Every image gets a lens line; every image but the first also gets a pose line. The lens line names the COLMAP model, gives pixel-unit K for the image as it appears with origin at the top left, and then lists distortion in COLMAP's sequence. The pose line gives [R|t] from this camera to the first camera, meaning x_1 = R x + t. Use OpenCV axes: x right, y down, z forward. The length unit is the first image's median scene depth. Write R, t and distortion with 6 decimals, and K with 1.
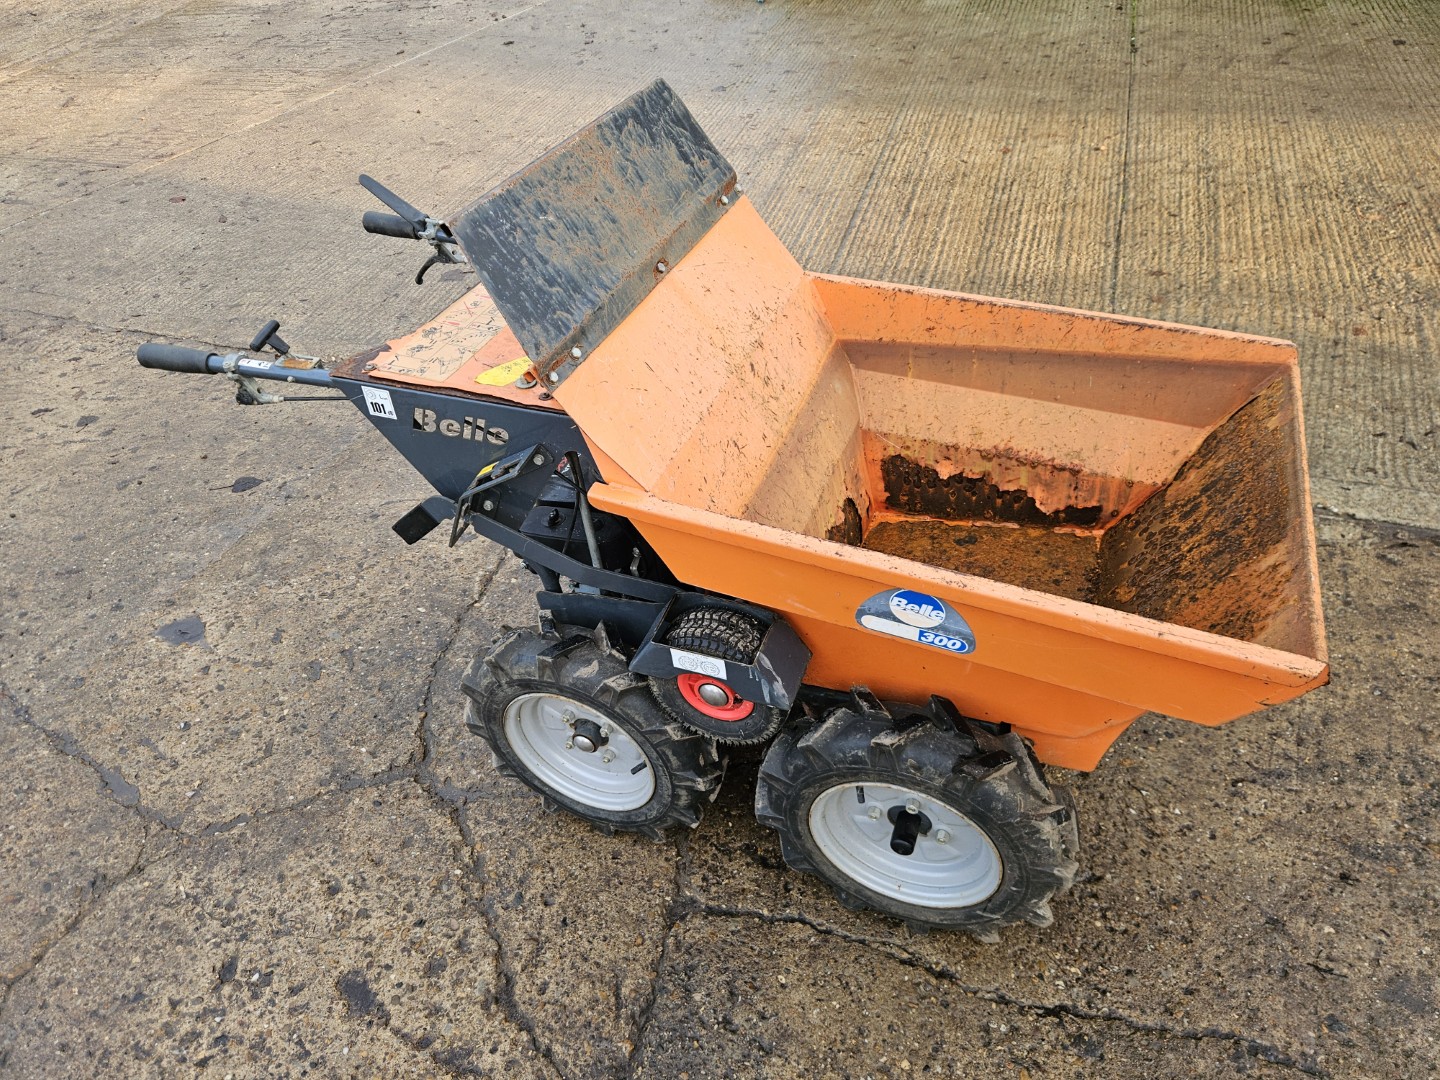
lens RADIAL K [[976.5, 0, 712.6], [0, 976.5, 511.7], [0, 0, 1]] dist [0.041987, -0.036149]
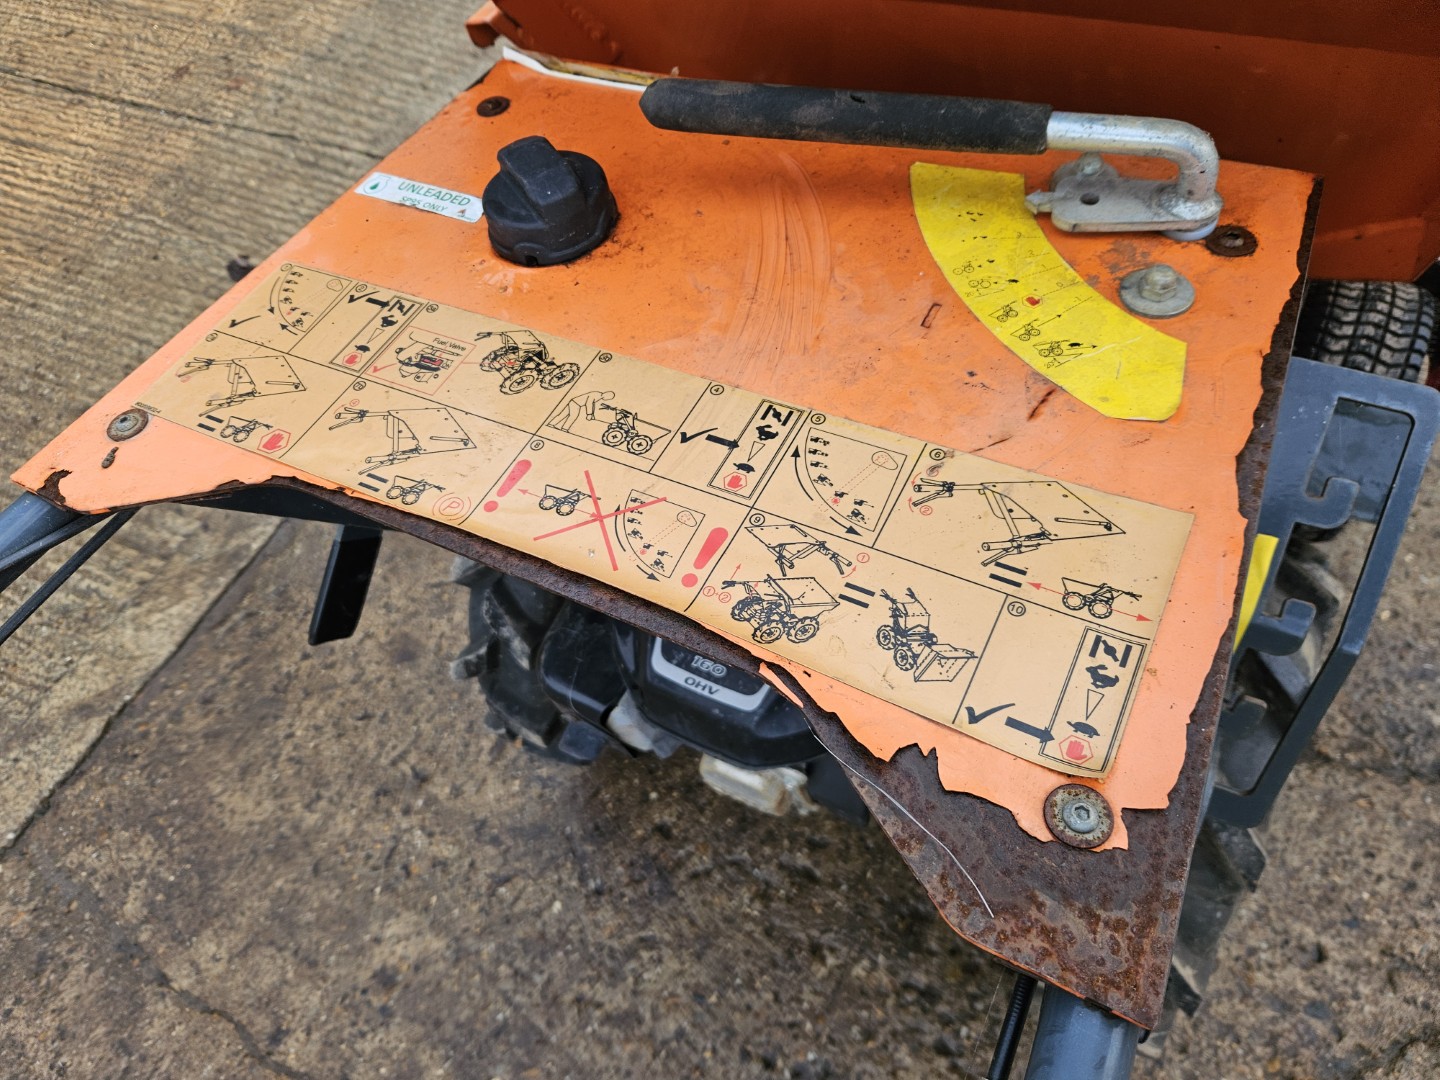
lens RADIAL K [[976.5, 0, 706.7], [0, 976.5, 531.9], [0, 0, 1]] dist [0.041987, -0.036149]
pose [[0.123305, -0.787916, 0.603311, -0.388759], [0.724992, 0.486656, 0.487393, -0.299470], [-0.677630, 0.377298, 0.631240, 0.810555]]
